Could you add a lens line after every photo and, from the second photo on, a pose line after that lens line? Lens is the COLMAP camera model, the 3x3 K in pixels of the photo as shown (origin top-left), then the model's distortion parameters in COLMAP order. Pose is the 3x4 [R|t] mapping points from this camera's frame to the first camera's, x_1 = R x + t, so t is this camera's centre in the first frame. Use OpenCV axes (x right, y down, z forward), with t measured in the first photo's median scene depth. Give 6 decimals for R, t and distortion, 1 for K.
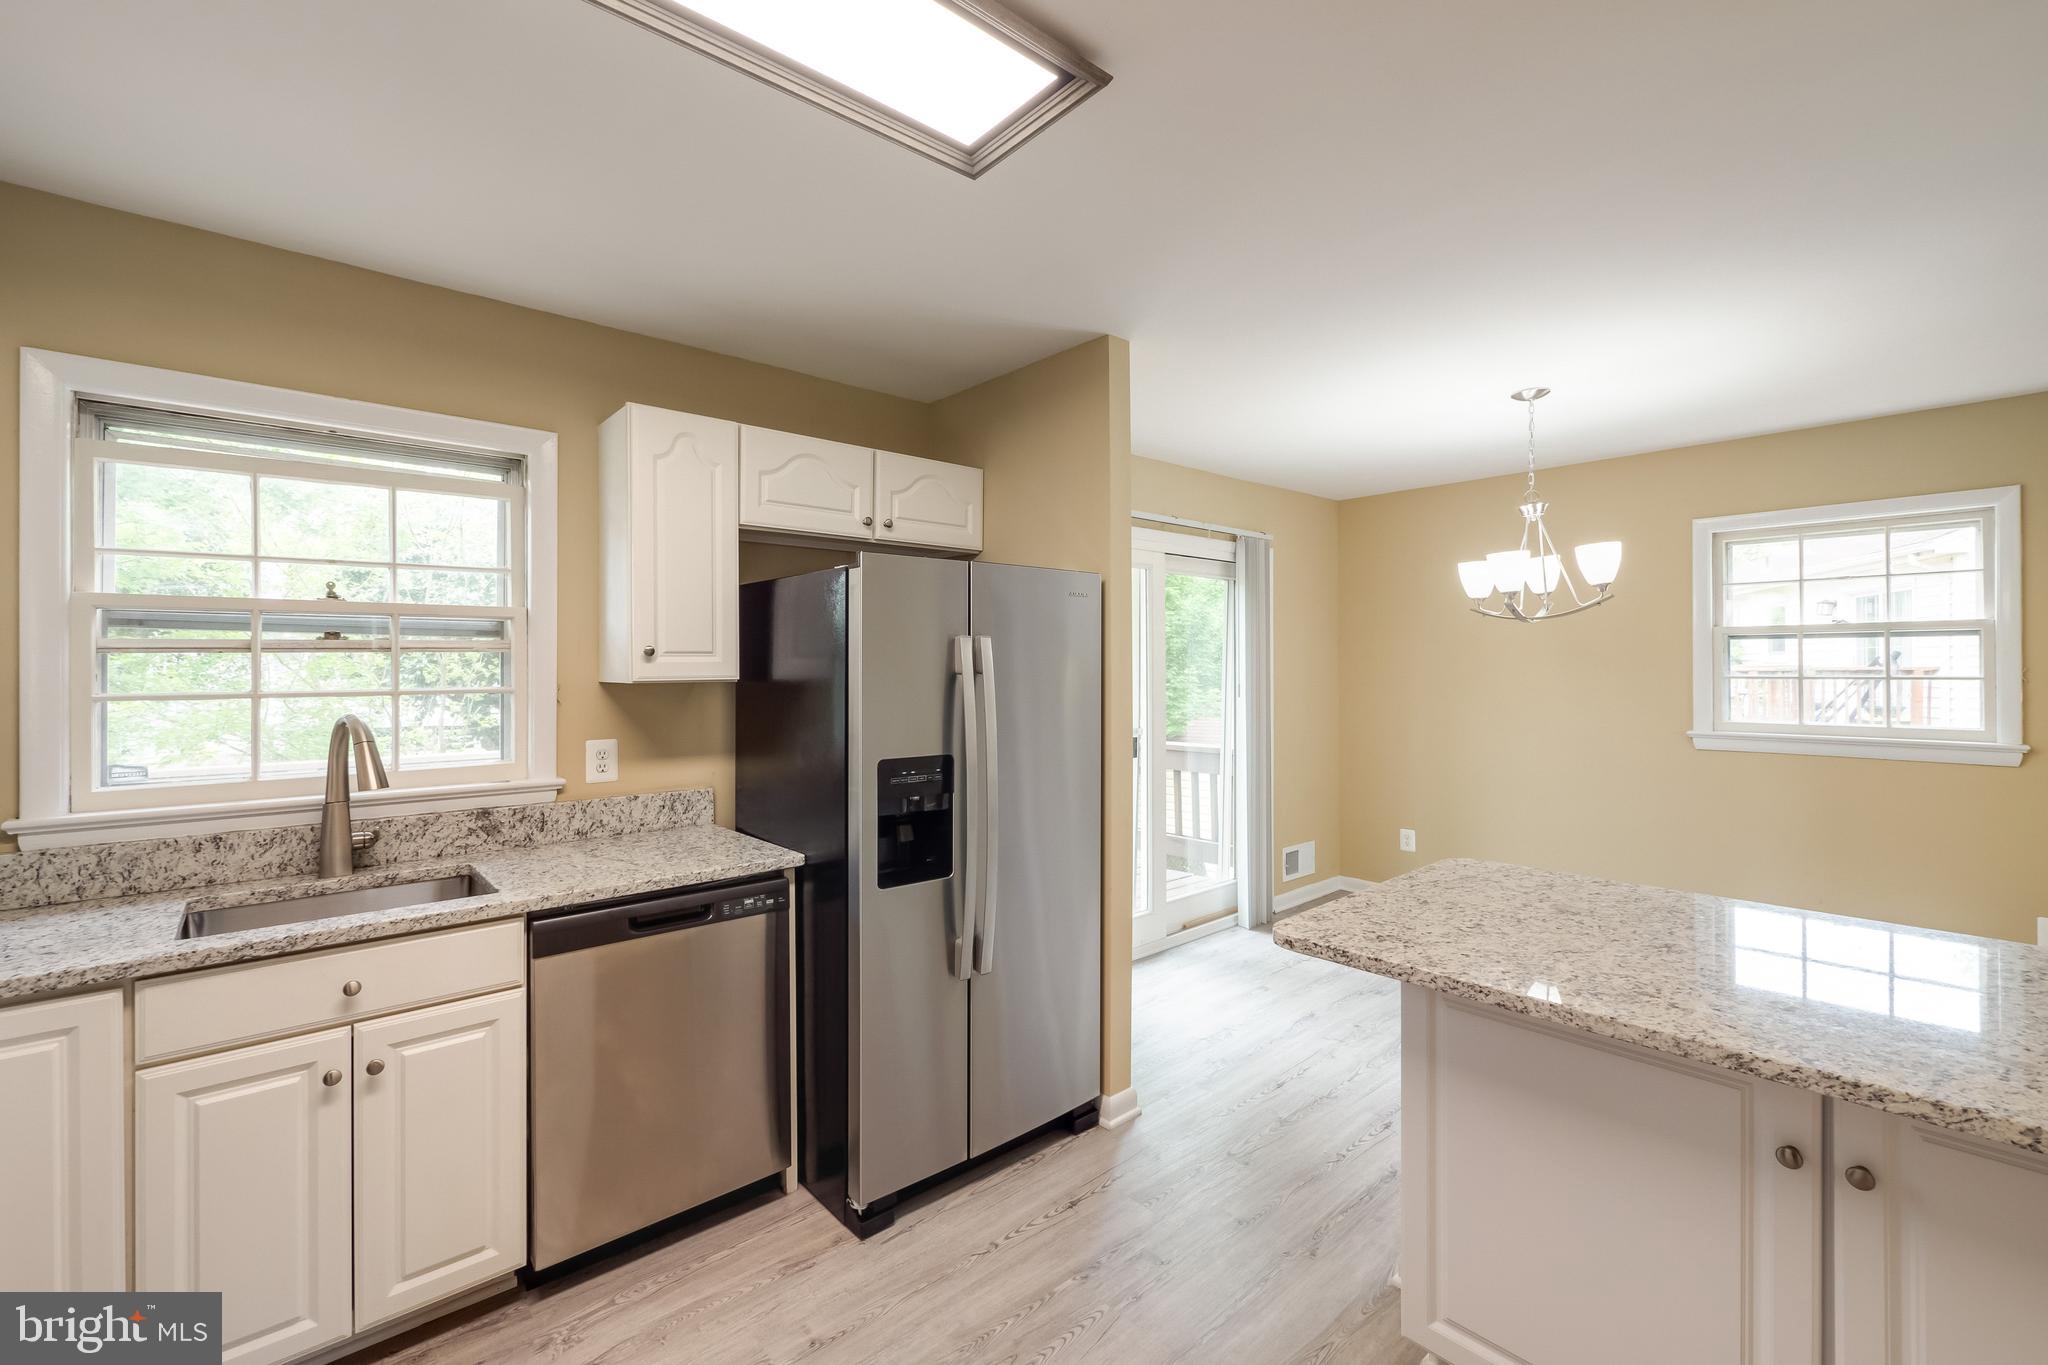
lens RADIAL K [[869.9, 0, 1012.9], [0, 869.9, 672.1], [0, 0, 1]] dist [-0.001054, -0.000034]
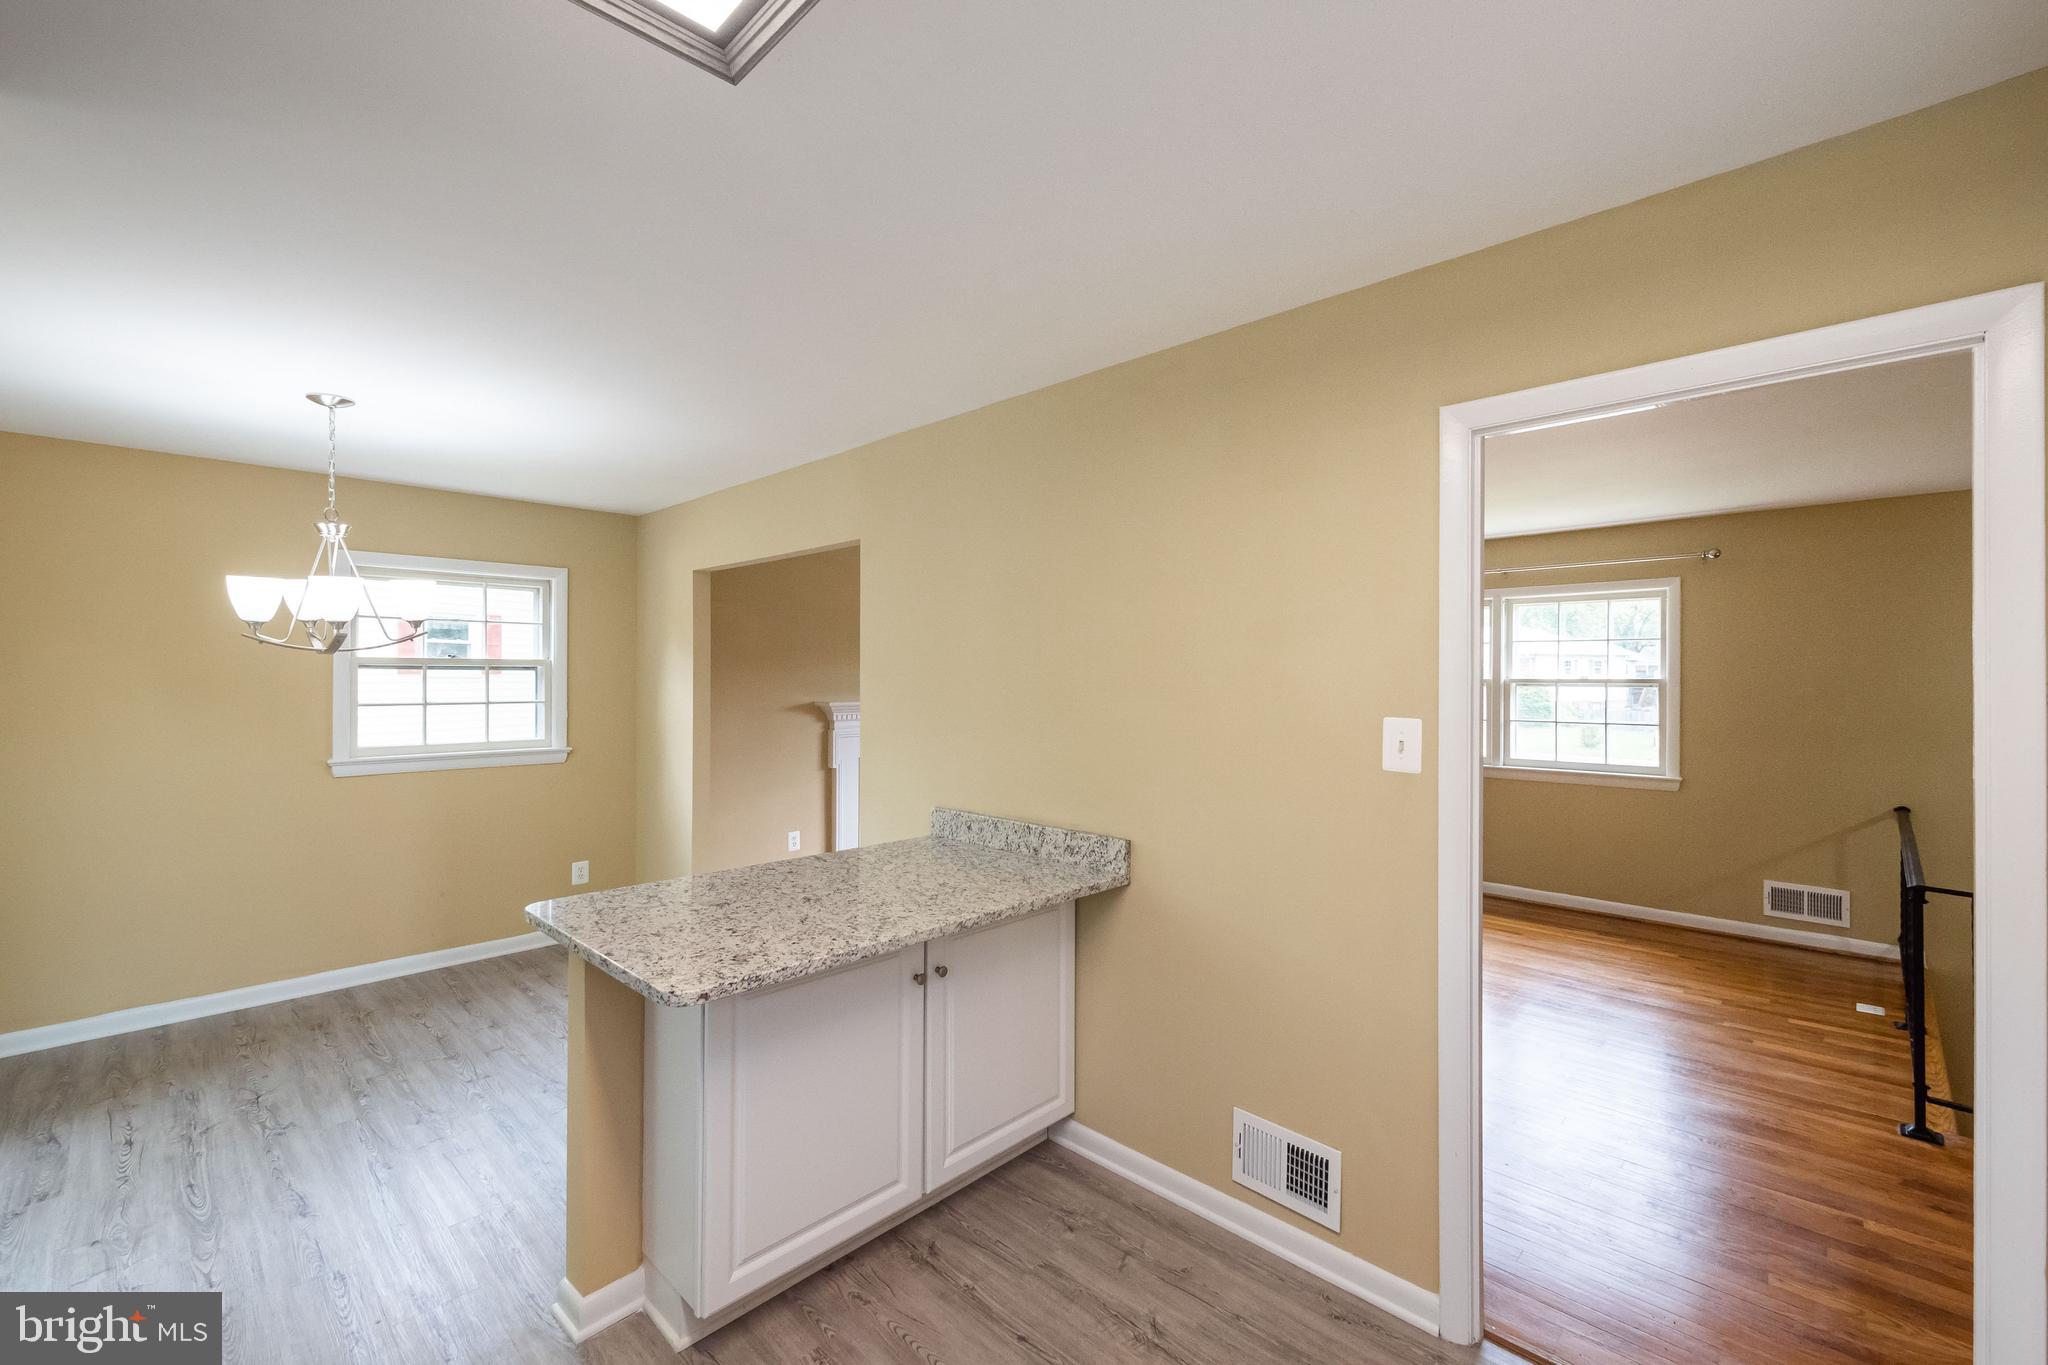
lens RADIAL K [[829.5, 0, 1072.1], [0, 829.5, 678.1], [0, 0, 1]] dist [0.000057, -0.000024]
pose [[-0.101737, 0.003866, 0.994804, -0.338813], [0.000710, 0.999992, -0.003814, -0.028638], [-0.994811, 0.000318, -0.101739, 0.323953]]
